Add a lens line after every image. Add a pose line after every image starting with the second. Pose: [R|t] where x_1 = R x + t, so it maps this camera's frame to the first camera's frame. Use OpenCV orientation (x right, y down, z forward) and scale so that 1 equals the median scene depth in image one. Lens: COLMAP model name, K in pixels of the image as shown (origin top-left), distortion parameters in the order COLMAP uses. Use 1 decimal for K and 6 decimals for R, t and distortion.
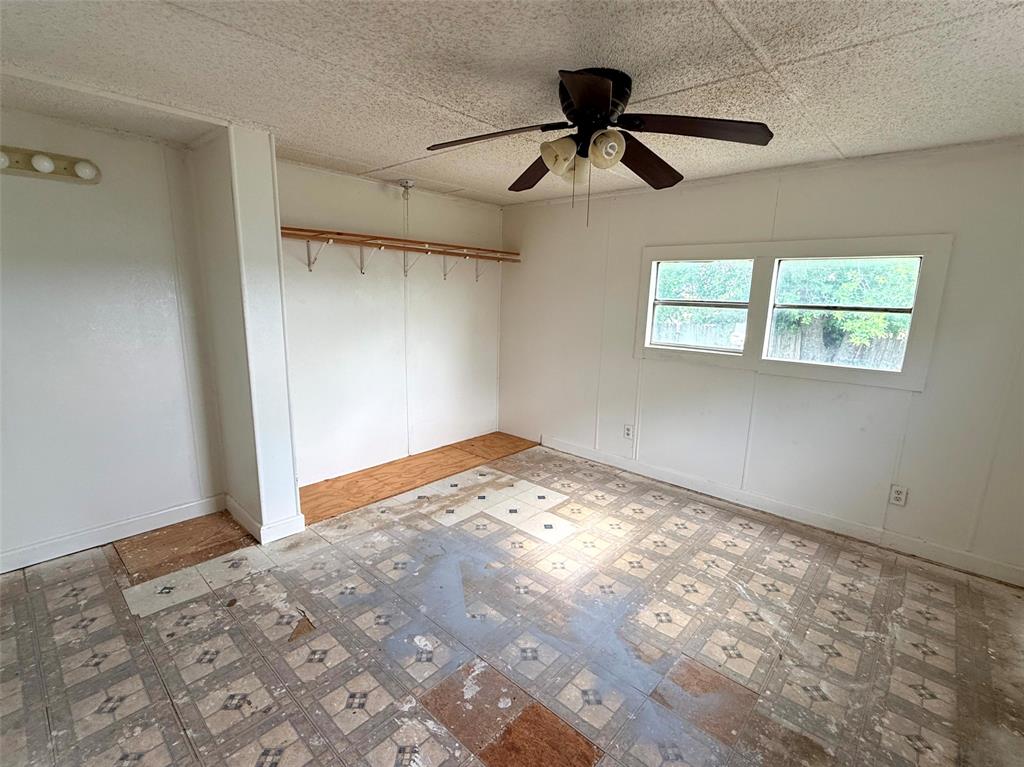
lens RADIAL K [[475.4, 0, 510.0], [0, 475.4, 385.3], [0, 0, 1]] dist [-0.001461, 0.000367]
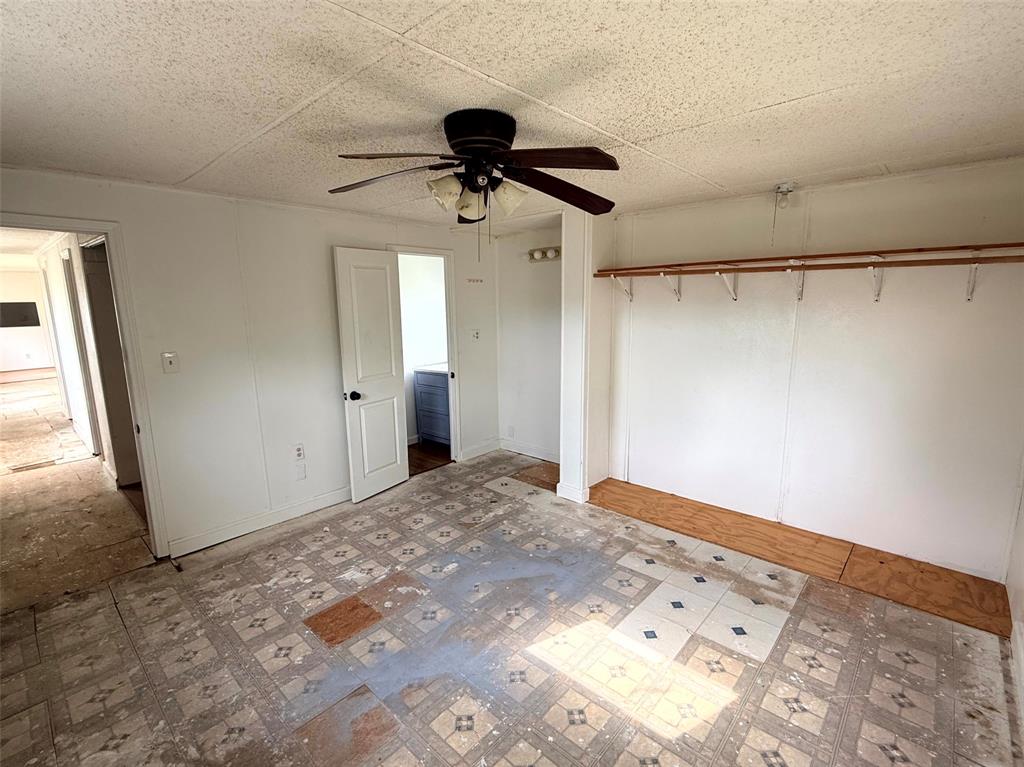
lens RADIAL K [[475.4, 0, 513.5], [0, 475.4, 385.9], [0, 0, 1]] dist [-0.001461, 0.000367]
pose [[0.001043, 0.148968, -0.988842, 0.865790], [-0.185245, 0.971756, 0.146198, -0.173682], [0.982692, 0.183025, 0.028609, 0.789417]]
